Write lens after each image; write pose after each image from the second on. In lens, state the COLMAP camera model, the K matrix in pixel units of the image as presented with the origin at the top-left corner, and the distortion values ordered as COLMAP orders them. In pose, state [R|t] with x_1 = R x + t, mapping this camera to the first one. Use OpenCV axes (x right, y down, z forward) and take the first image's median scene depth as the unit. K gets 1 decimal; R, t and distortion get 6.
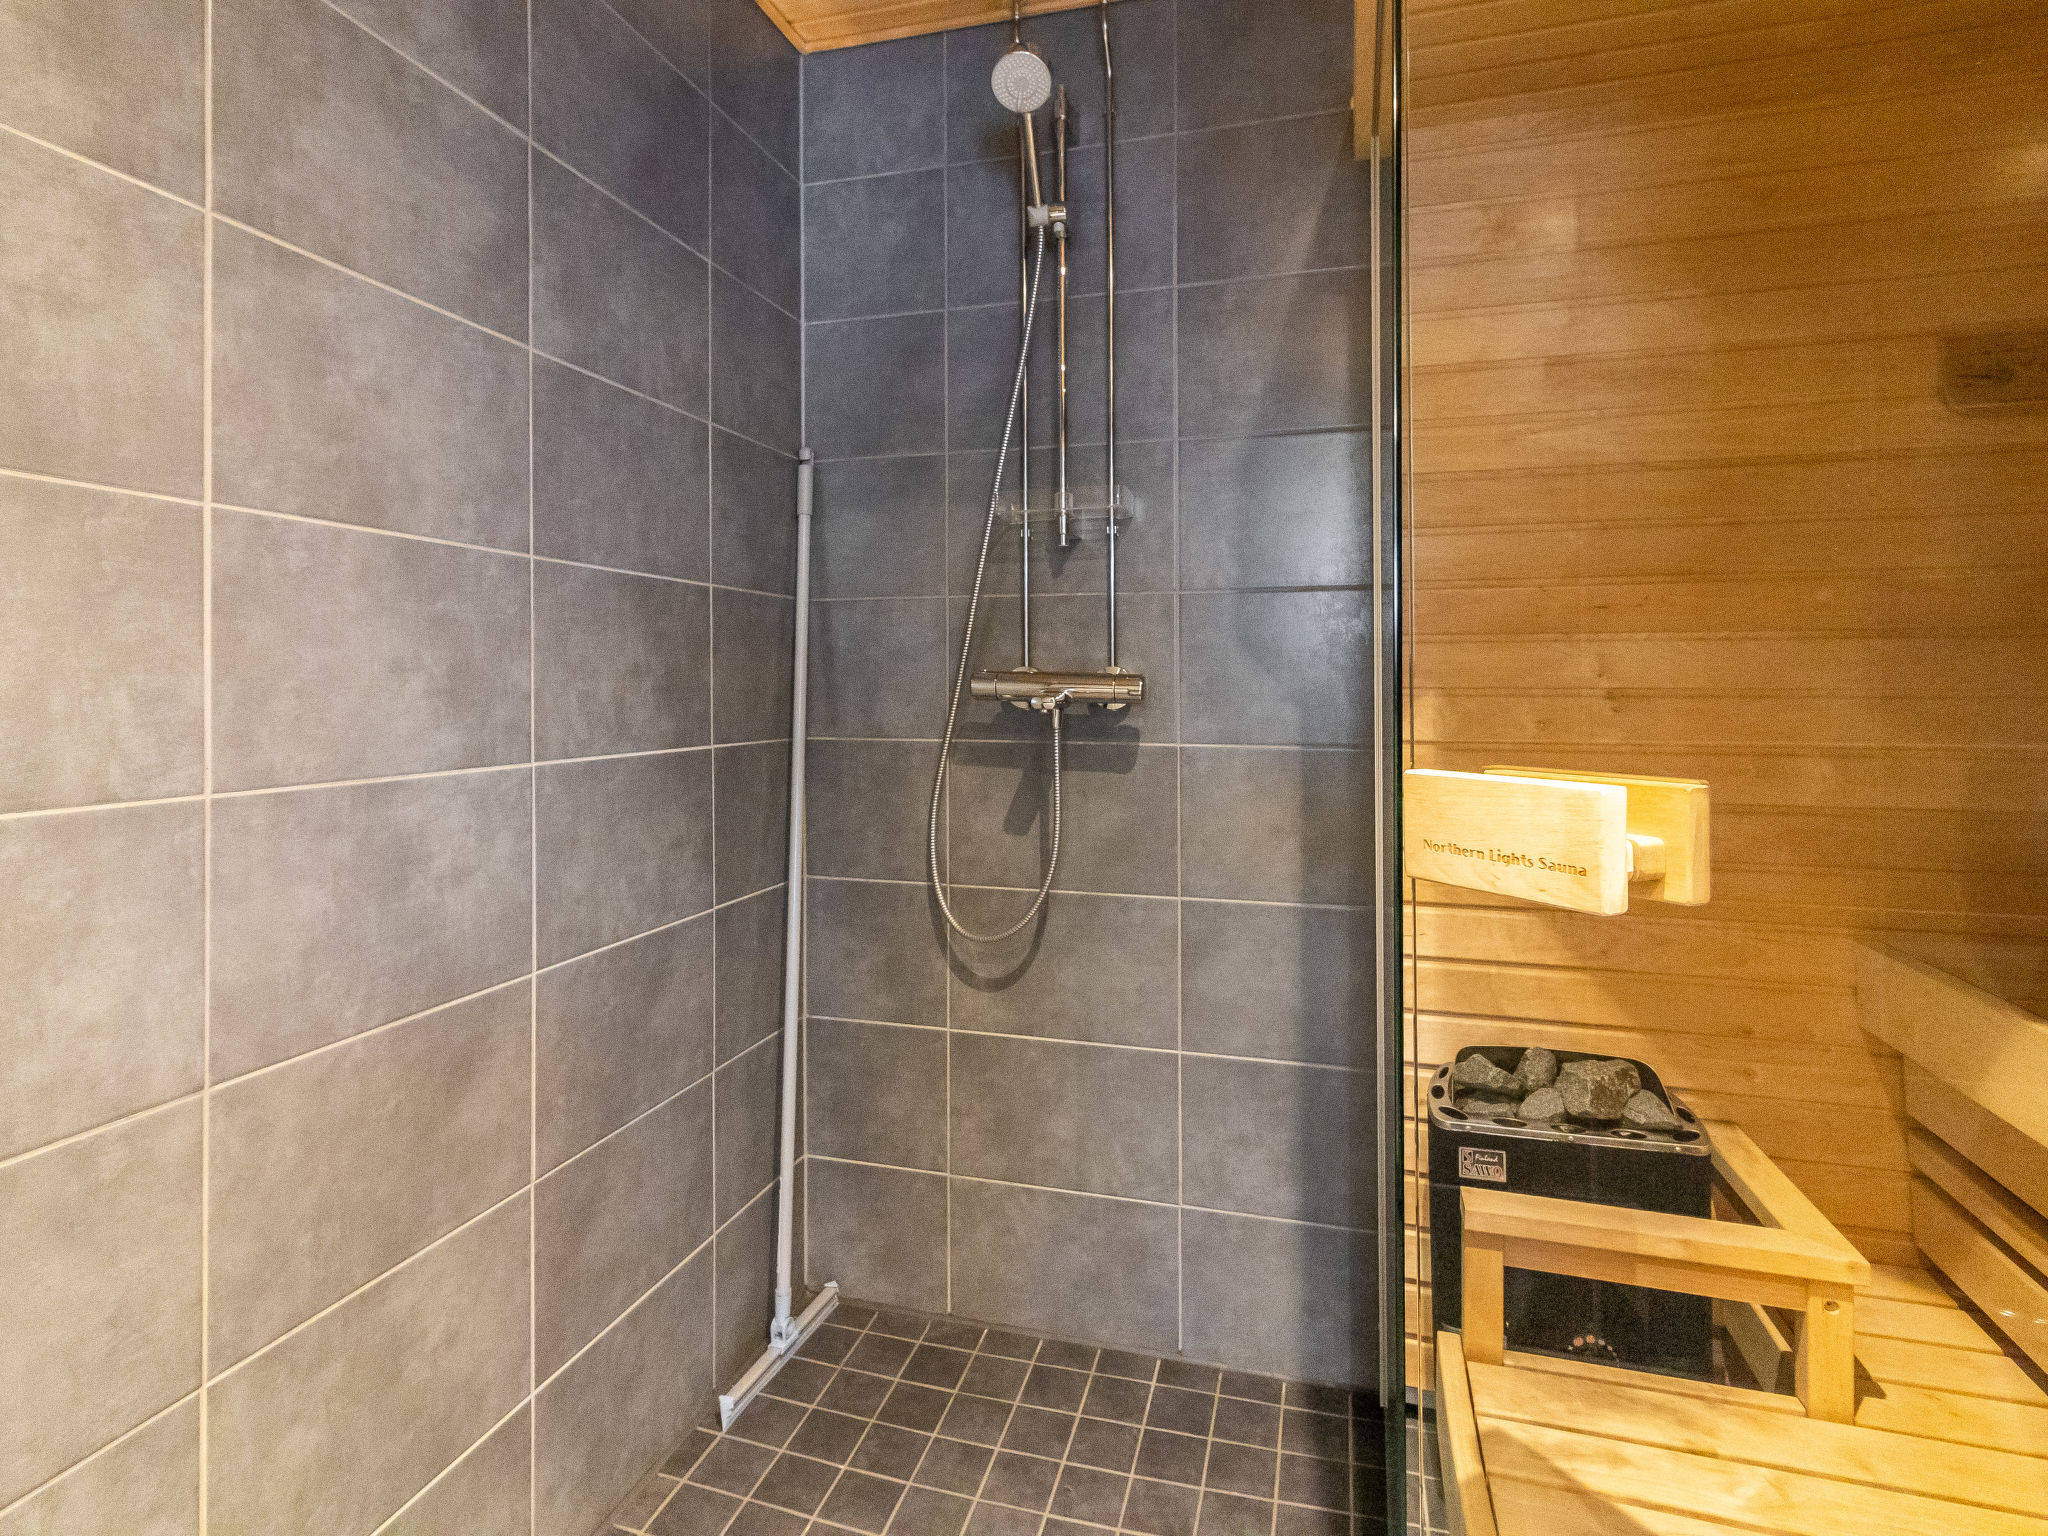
lens RADIAL K [[1092.3, 0, 1028.5], [0, 1092.3, 674.4], [0, 0, 1]] dist [0.010745, -0.004505]
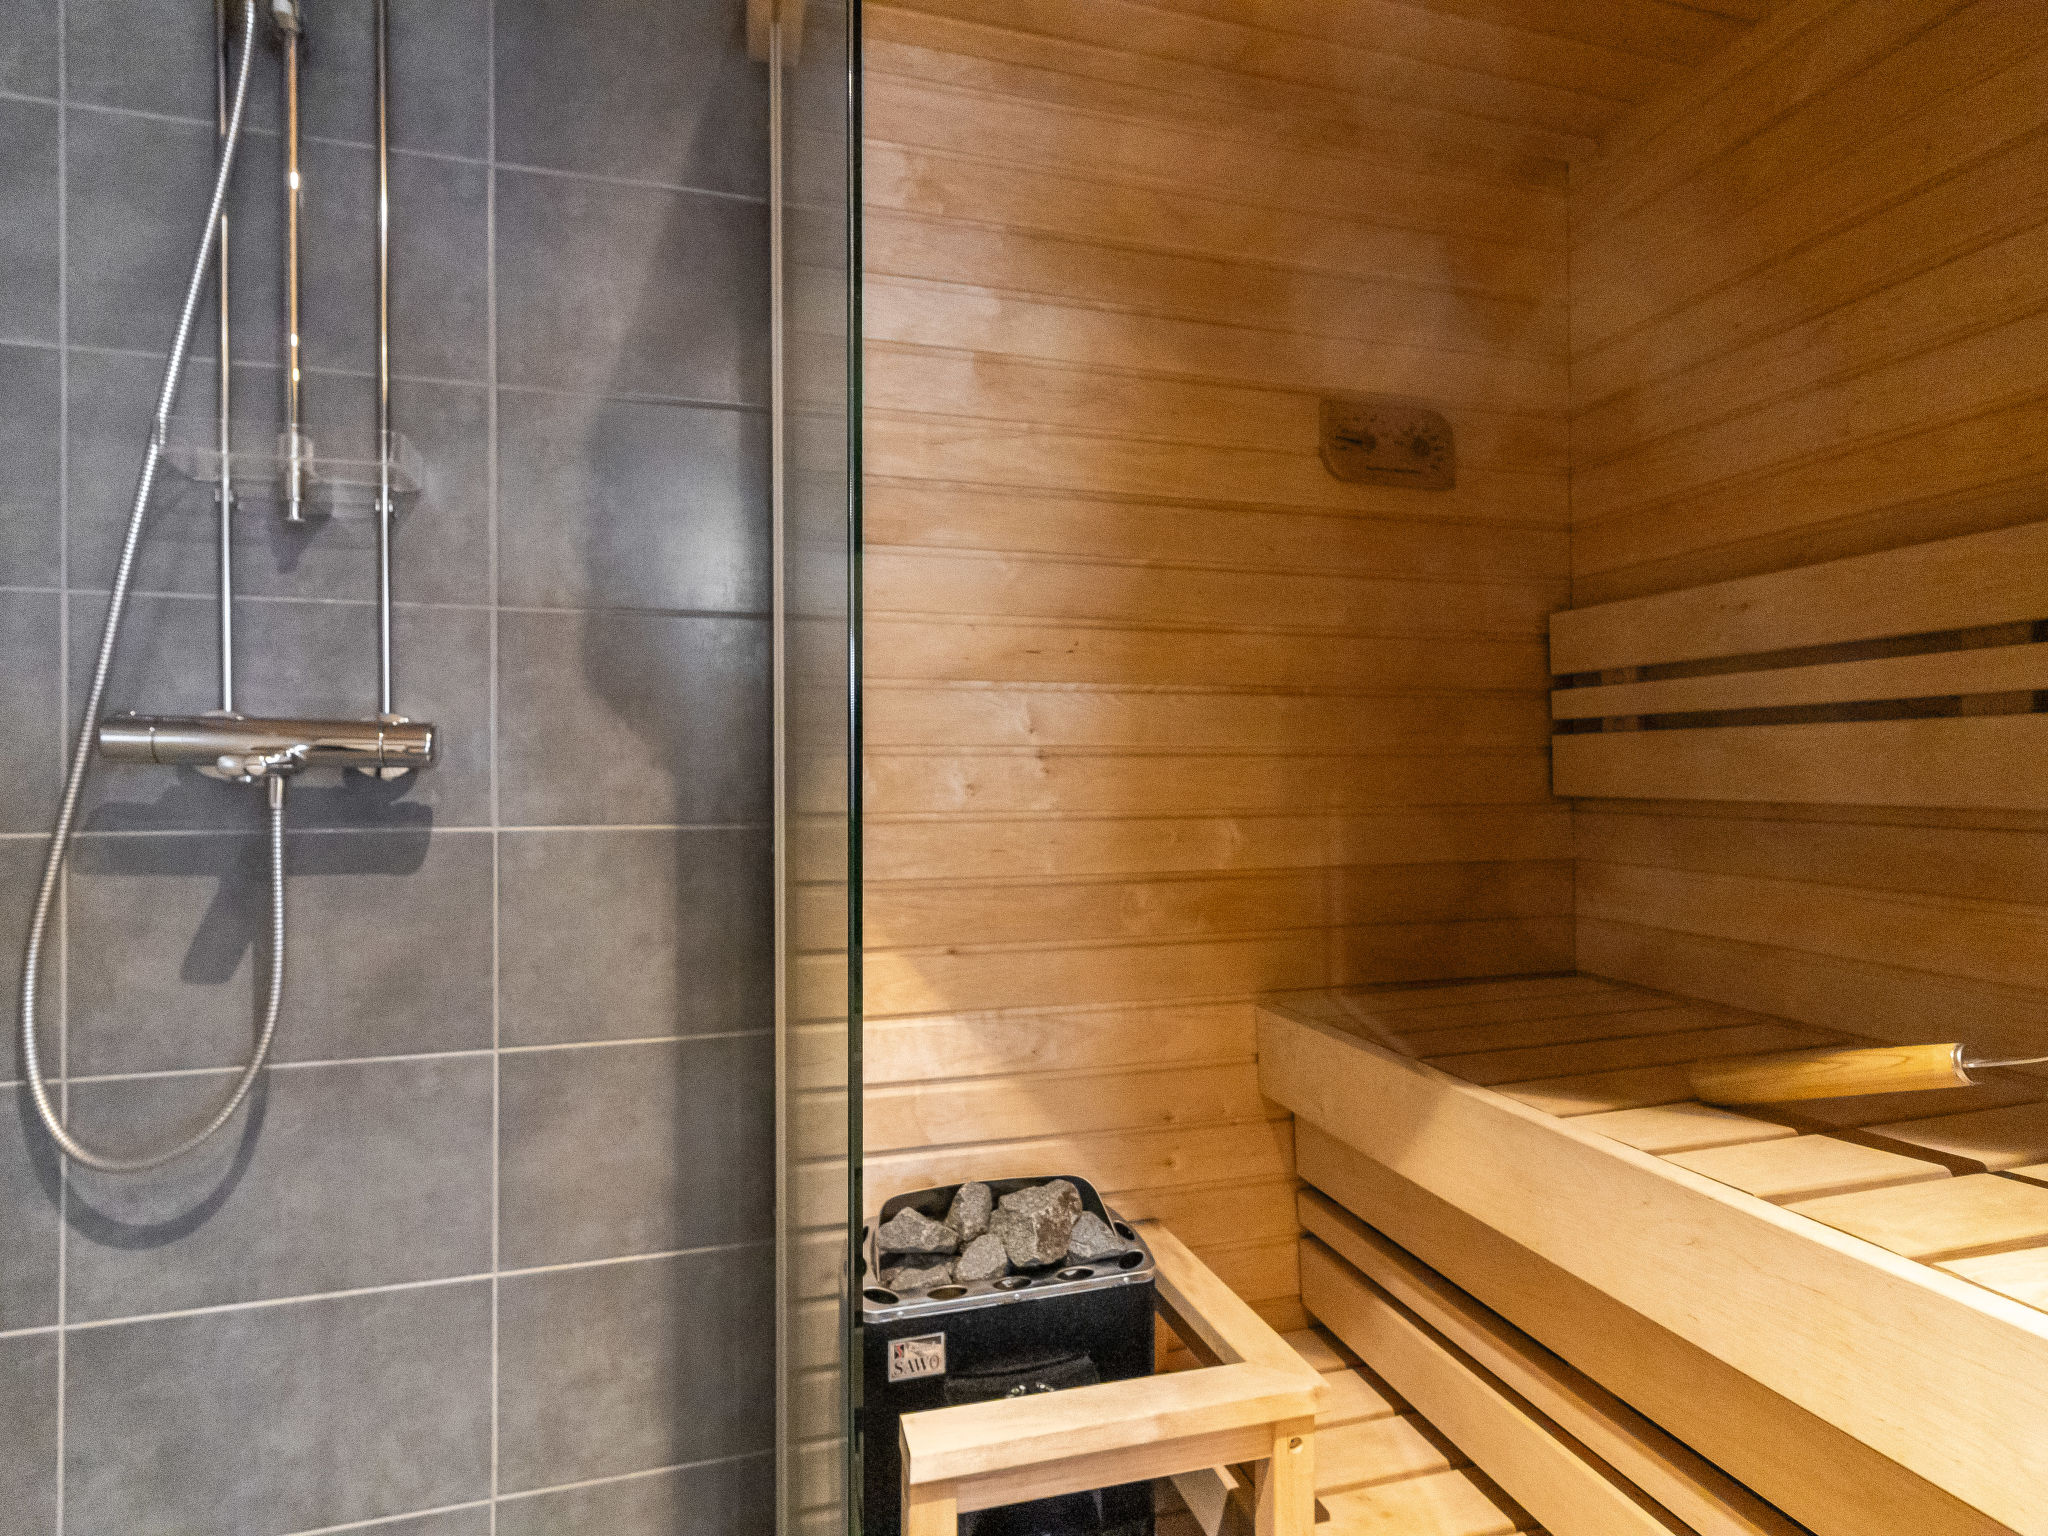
lens RADIAL K [[1092.3, 0, 1026.9], [0, 1092.3, 752.2], [0, 0, 1]] dist [0.010745, -0.004505]
pose [[0.845555, 0.003680, 0.533876, 0.054734], [-0.001606, 0.999989, -0.004350, 0.019577], [-0.533887, 0.002821, 0.845551, 0.250008]]
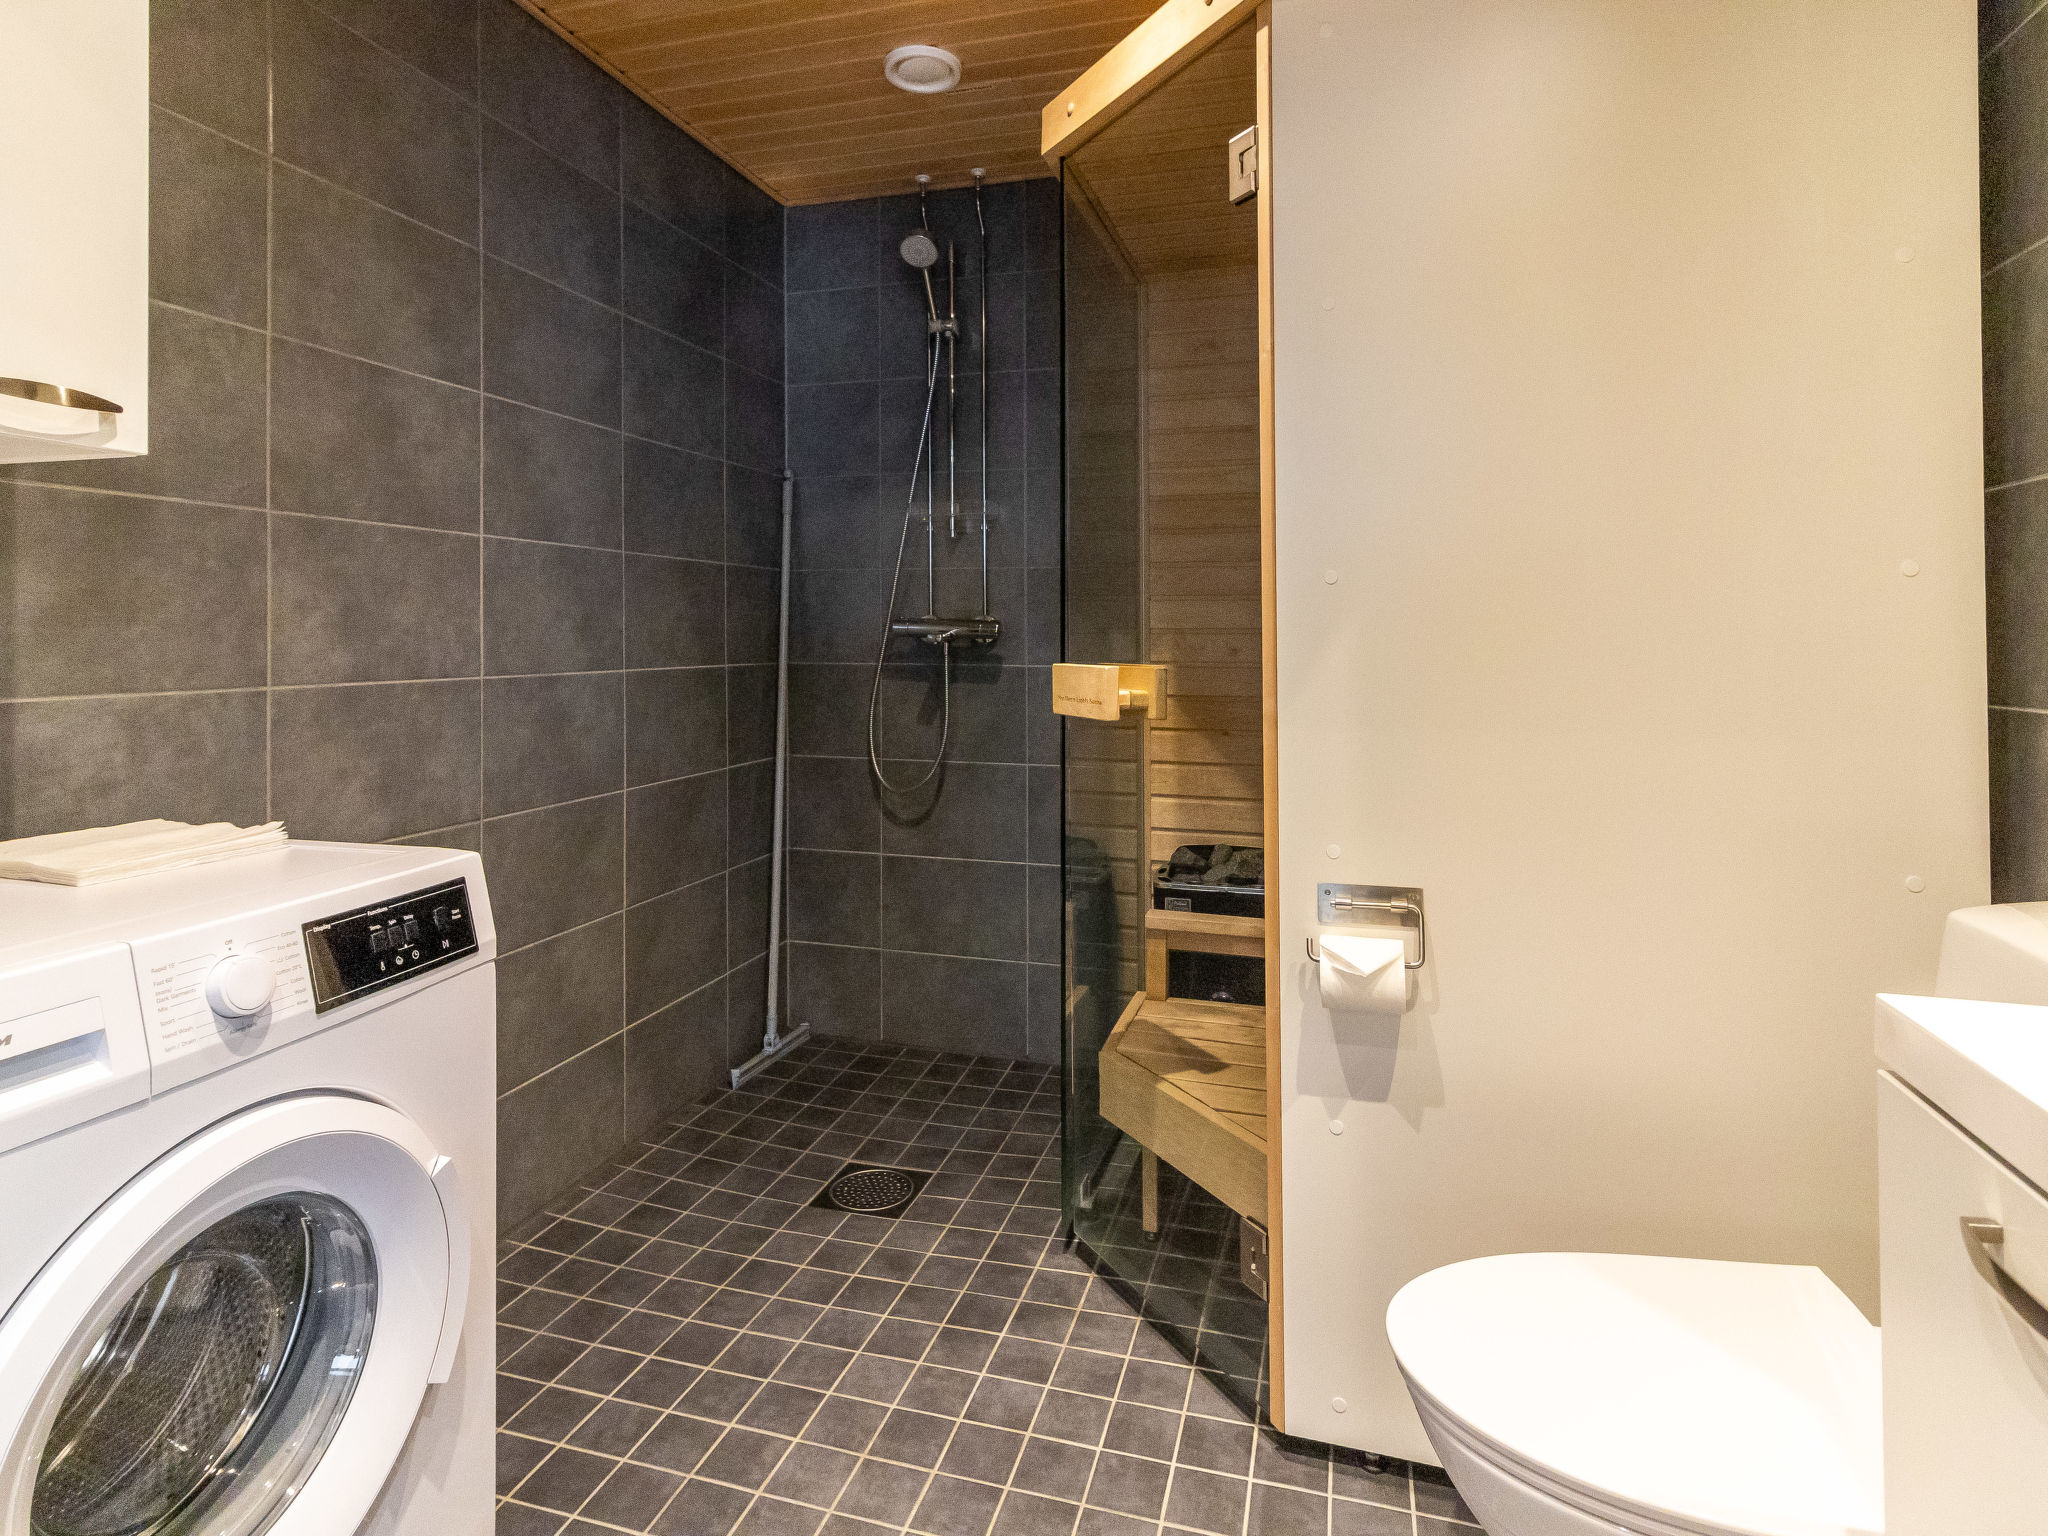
lens RADIAL K [[1092.3, 0, 1040.7], [0, 1092.3, 631.5], [0, 0, 1]] dist [0.010745, -0.004505]
pose [[0.999995, 0.001774, 0.002539, 0.161423], [-0.001793, 0.999971, 0.007435, 0.004293], [-0.002525, -0.007440, 0.999969, -0.580224]]
